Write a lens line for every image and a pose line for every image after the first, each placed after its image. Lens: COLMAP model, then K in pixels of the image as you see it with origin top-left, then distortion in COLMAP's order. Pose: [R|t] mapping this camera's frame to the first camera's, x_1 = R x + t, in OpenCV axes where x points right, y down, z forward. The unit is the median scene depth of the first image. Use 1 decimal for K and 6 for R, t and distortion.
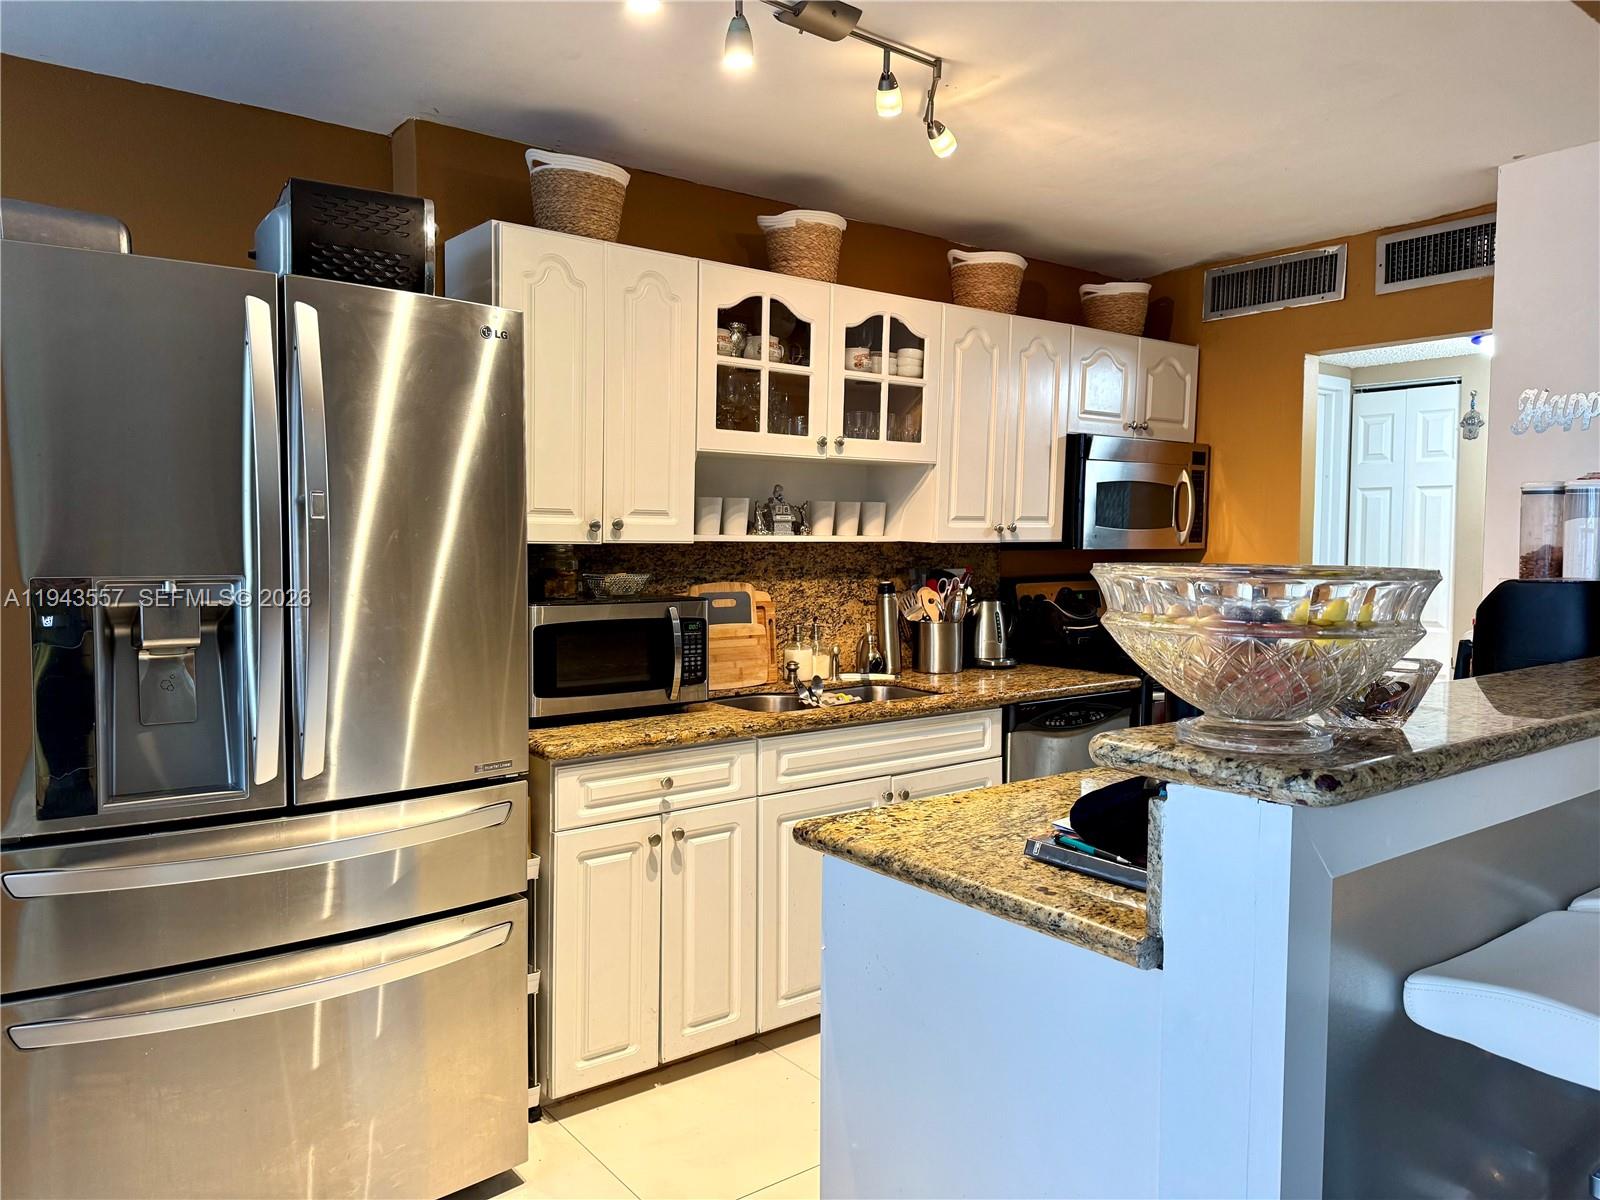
lens RADIAL K [[1110.2, 0, 809.8], [0, 1110.2, 600.2], [0, 0, 1]] dist [0.095977, -0.001400]
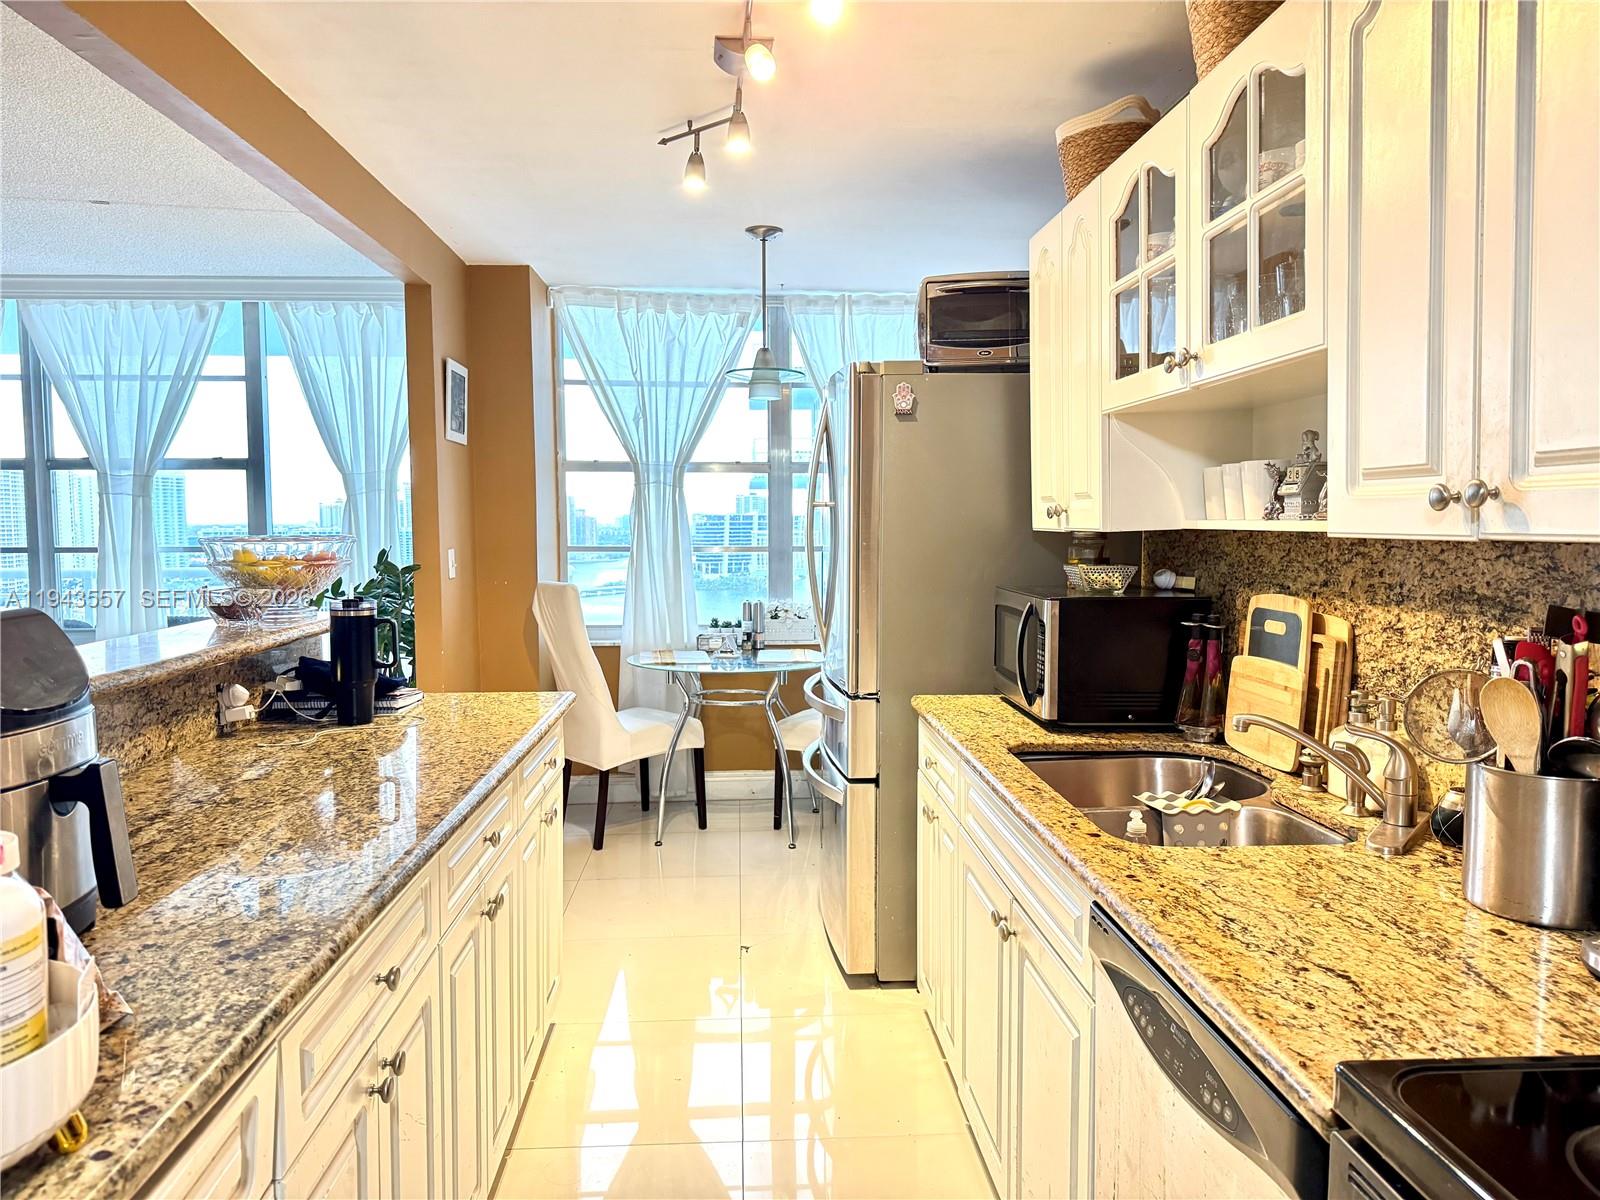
lens RADIAL K [[1093.5, 0, 800.0], [0, 1093.5, 600.0], [0, 0, 1]] dist [0.003625, 0.000344]
pose [[-0.557890, 0.055620, -0.828049, 0.558973], [-0.049726, 0.993719, 0.100250, -0.058807], [0.828424, 0.097104, -0.551621, 1.061491]]
